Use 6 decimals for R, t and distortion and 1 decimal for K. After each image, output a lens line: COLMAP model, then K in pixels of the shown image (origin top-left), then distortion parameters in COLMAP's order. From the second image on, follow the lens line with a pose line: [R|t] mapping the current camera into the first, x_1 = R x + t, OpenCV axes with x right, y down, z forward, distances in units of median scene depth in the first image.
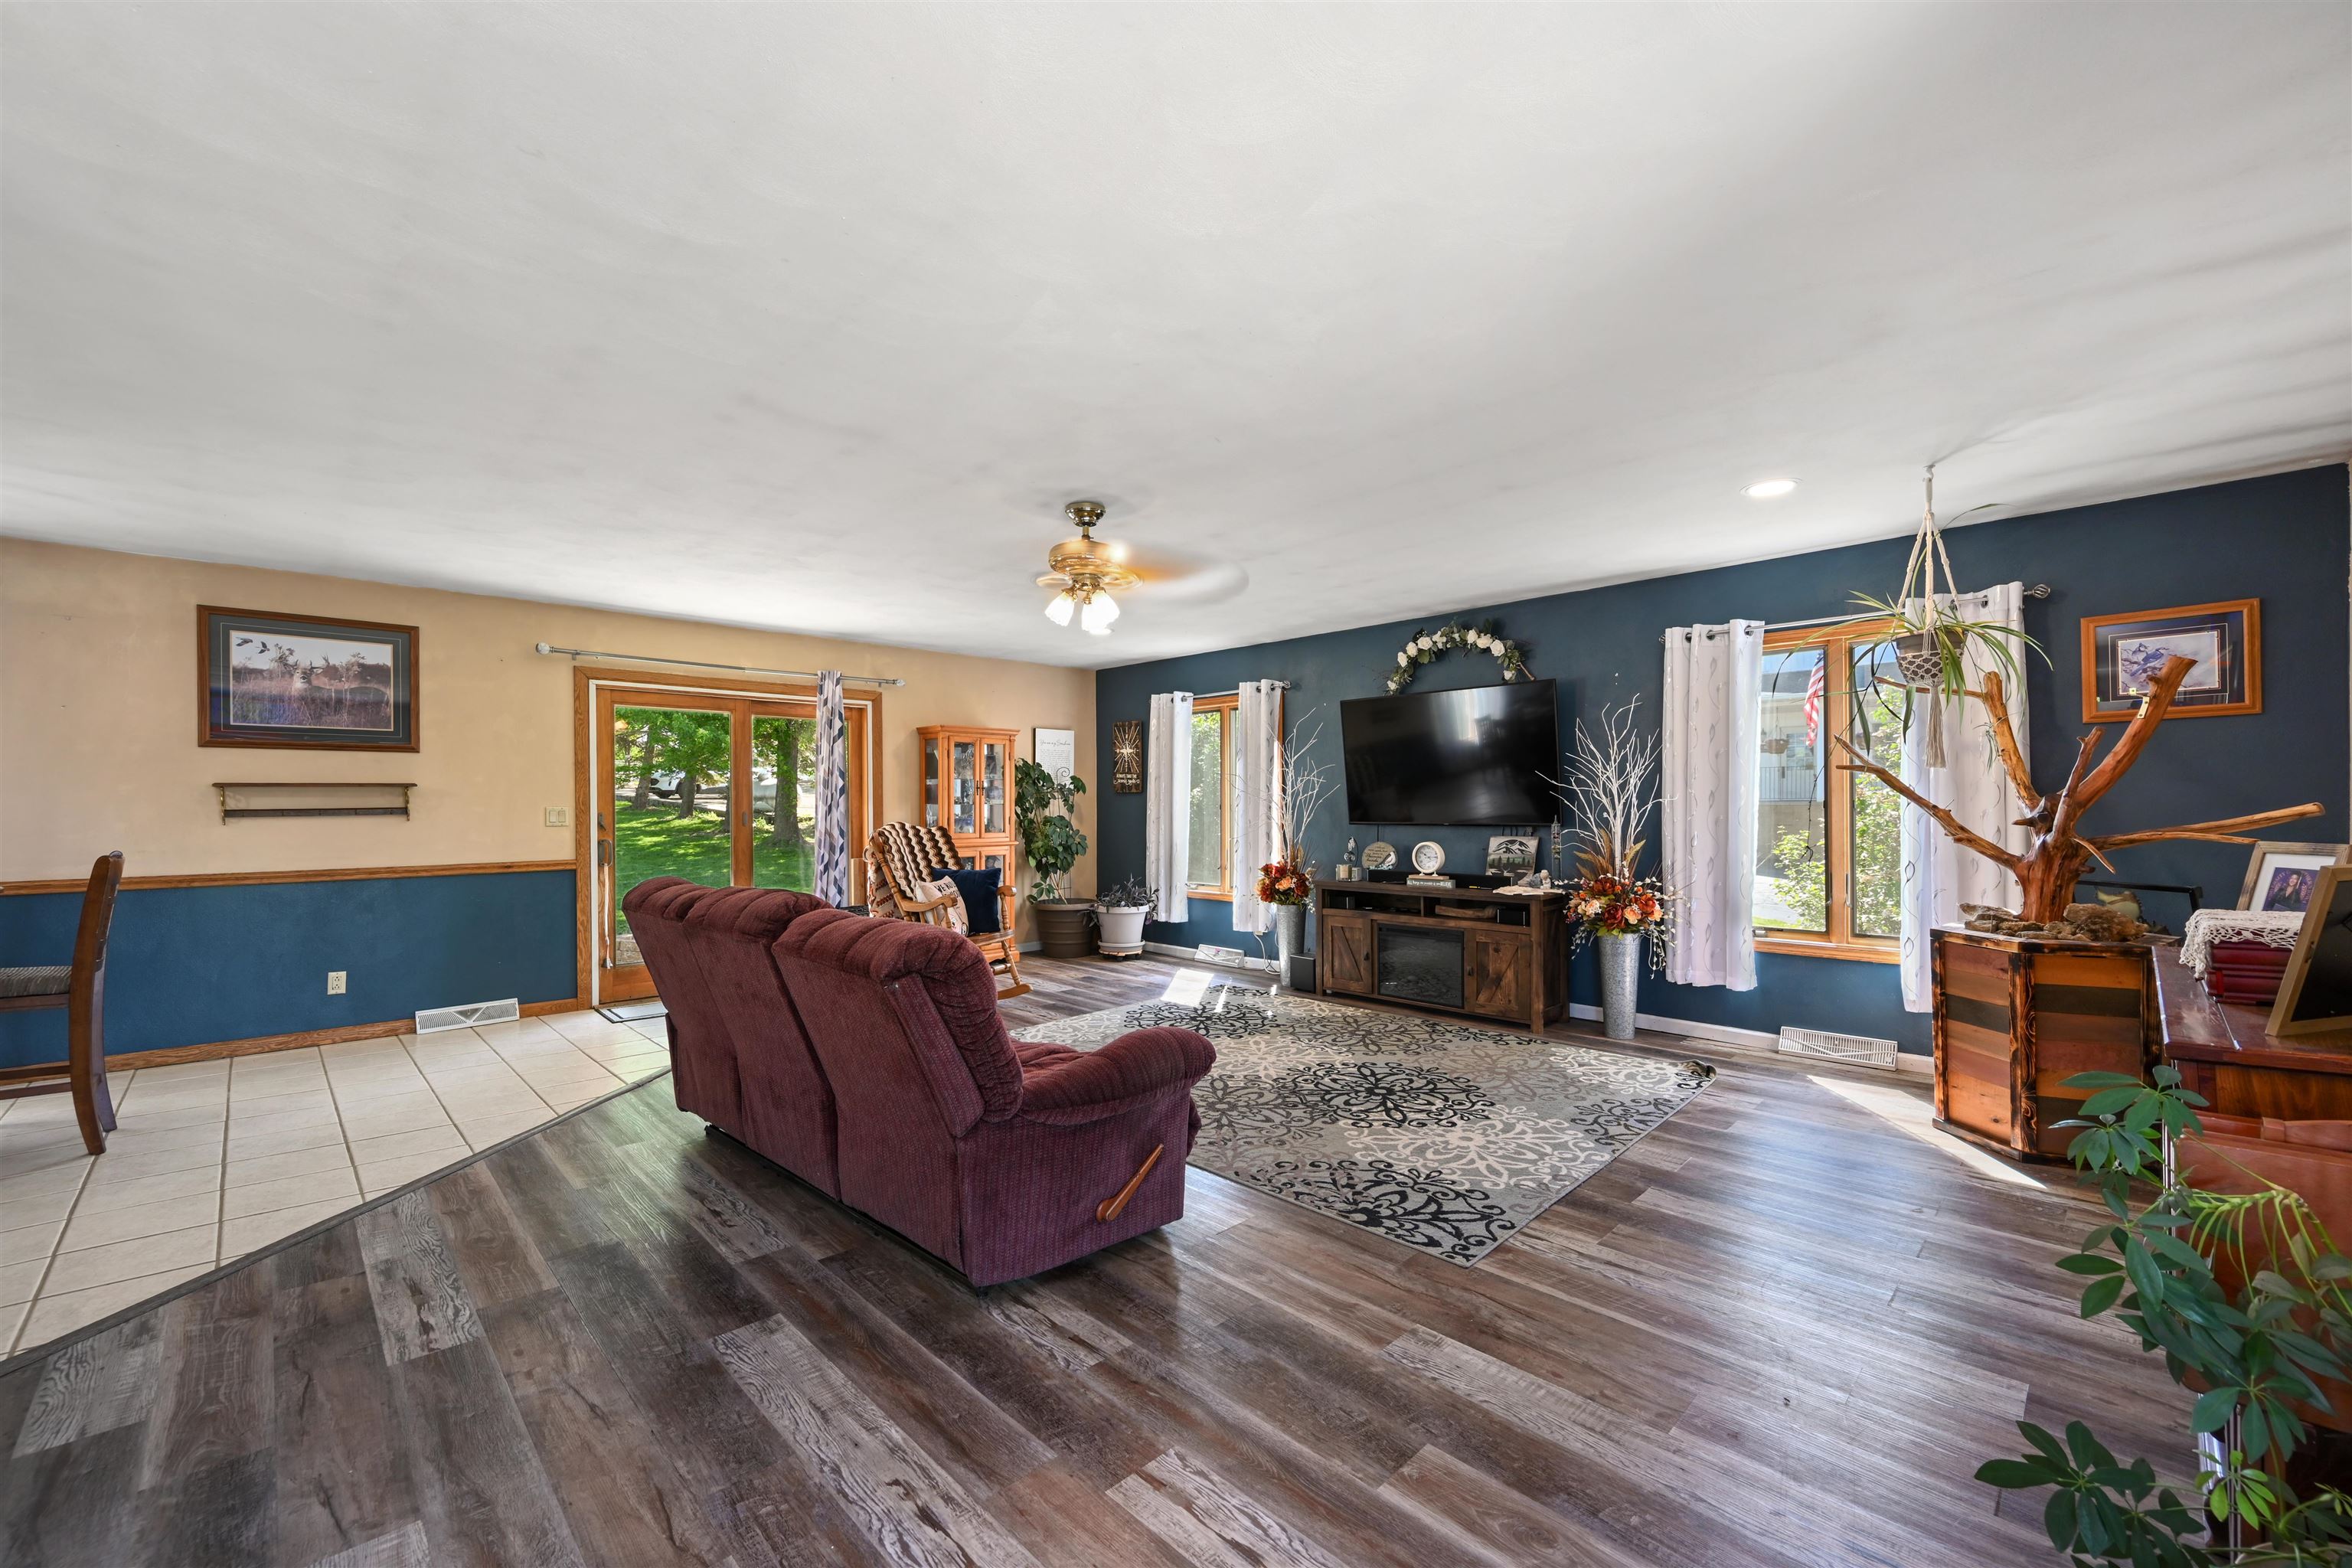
lens RADIAL K [[930.7, 0, 1167.4], [0, 930.7, 812.3], [0, 0, 1]] dist [-0.000667, 0.000541]
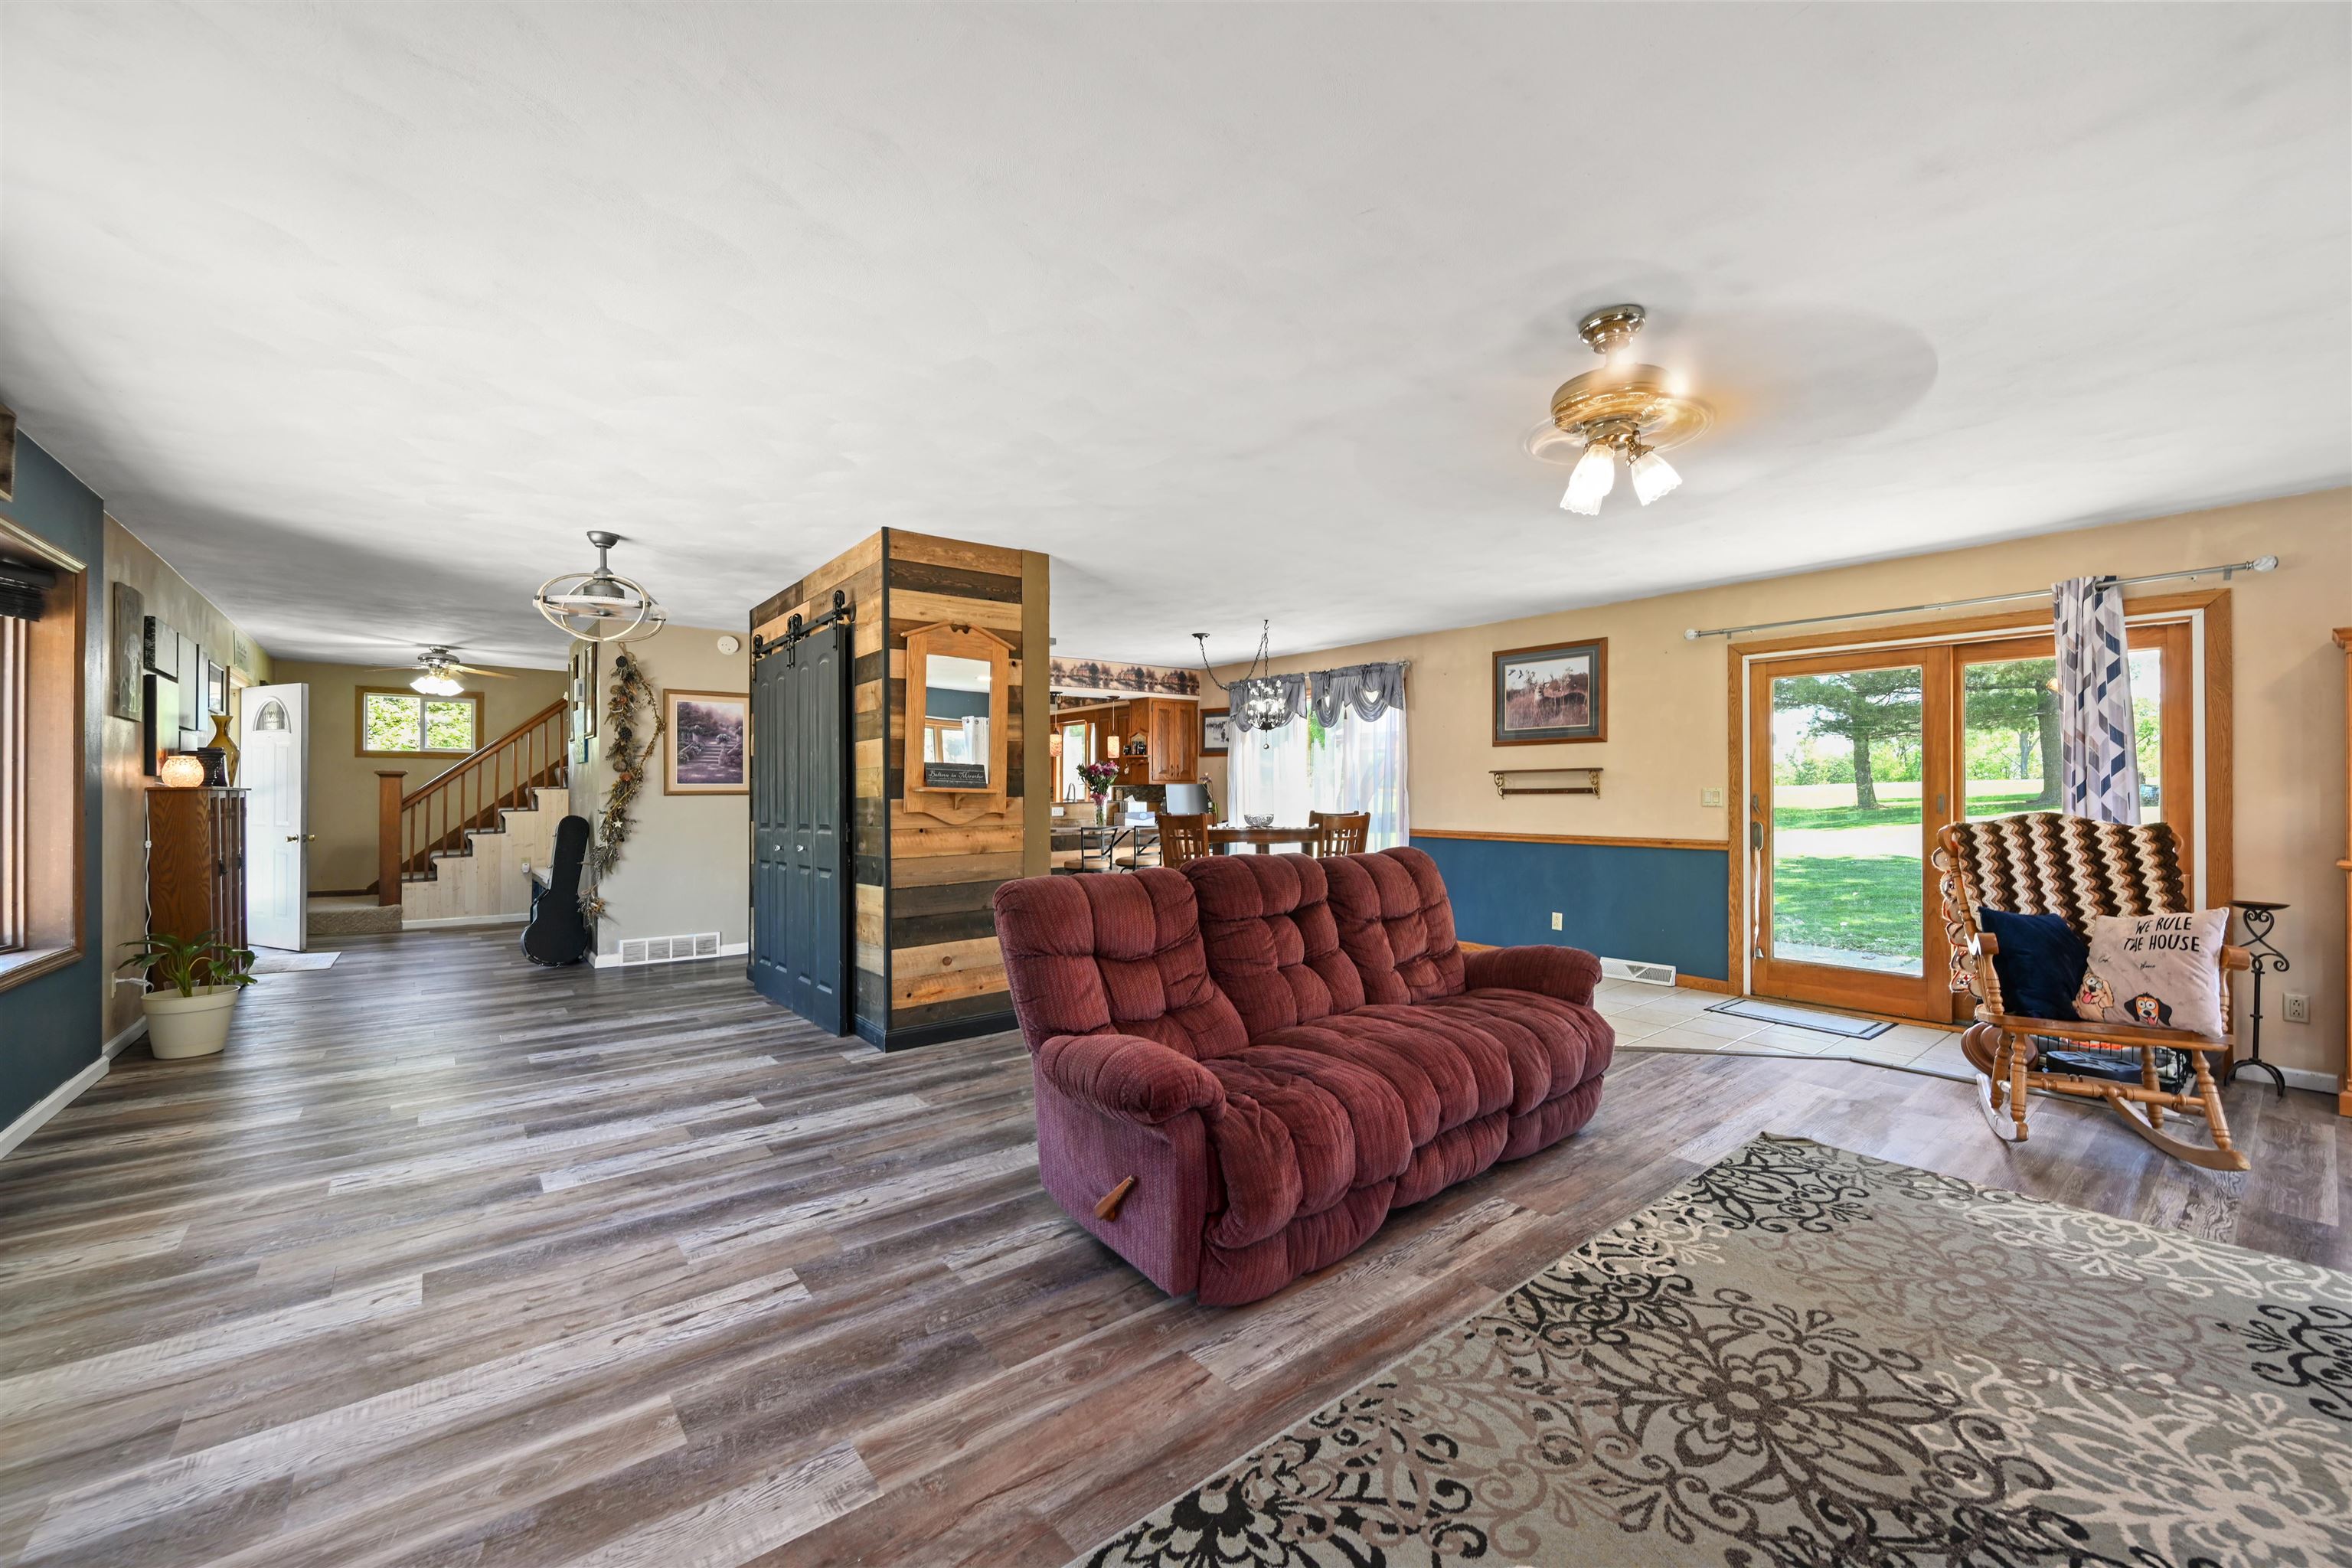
lens RADIAL K [[930.7, 0, 1199.4], [0, 930.7, 784.7], [0, 0, 1]] dist [-0.000667, 0.000541]
pose [[-0.079983, -0.004088, -0.996788, 0.532304], [-0.008811, 0.999955, -0.003394, -0.000620], [0.996757, 0.008511, -0.080015, 0.710323]]
